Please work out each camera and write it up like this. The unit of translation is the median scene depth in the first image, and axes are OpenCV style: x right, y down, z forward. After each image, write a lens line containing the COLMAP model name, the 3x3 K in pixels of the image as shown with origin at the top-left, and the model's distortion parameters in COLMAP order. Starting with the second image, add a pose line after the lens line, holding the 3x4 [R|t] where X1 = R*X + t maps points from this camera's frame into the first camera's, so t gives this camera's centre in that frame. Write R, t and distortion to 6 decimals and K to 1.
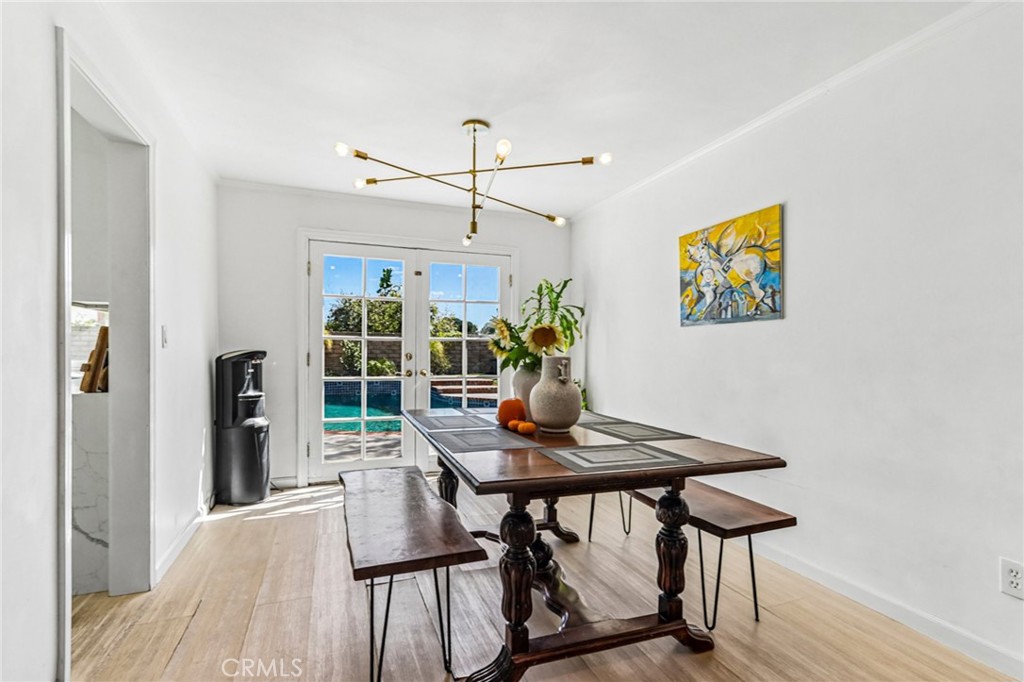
lens RADIAL K [[472.7, 0, 517.1], [0, 472.7, 349.6], [0, 0, 1]] dist [-0.000441, 0.004079]
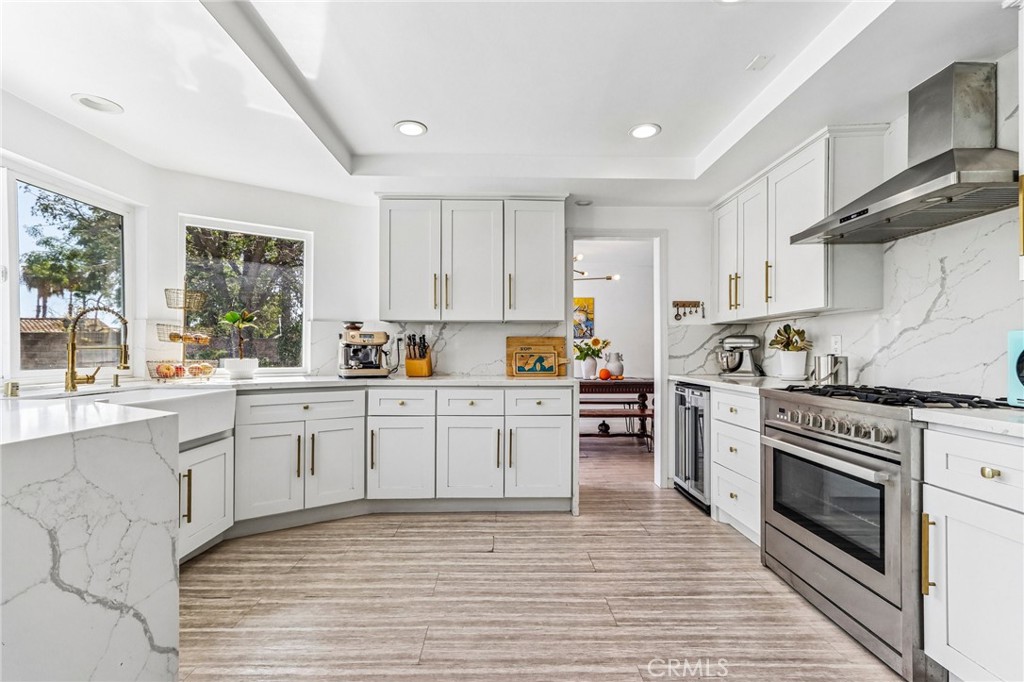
lens RADIAL K [[472.7, 0, 512.0], [0, 472.7, 345.6], [0, 0, 1]] dist [-0.000441, 0.004079]
pose [[0.336479, 0.002987, 0.941686, -2.069778], [-0.000353, 0.999995, -0.003046, -0.013346], [-0.941691, 0.000693, 0.336478, 0.462335]]
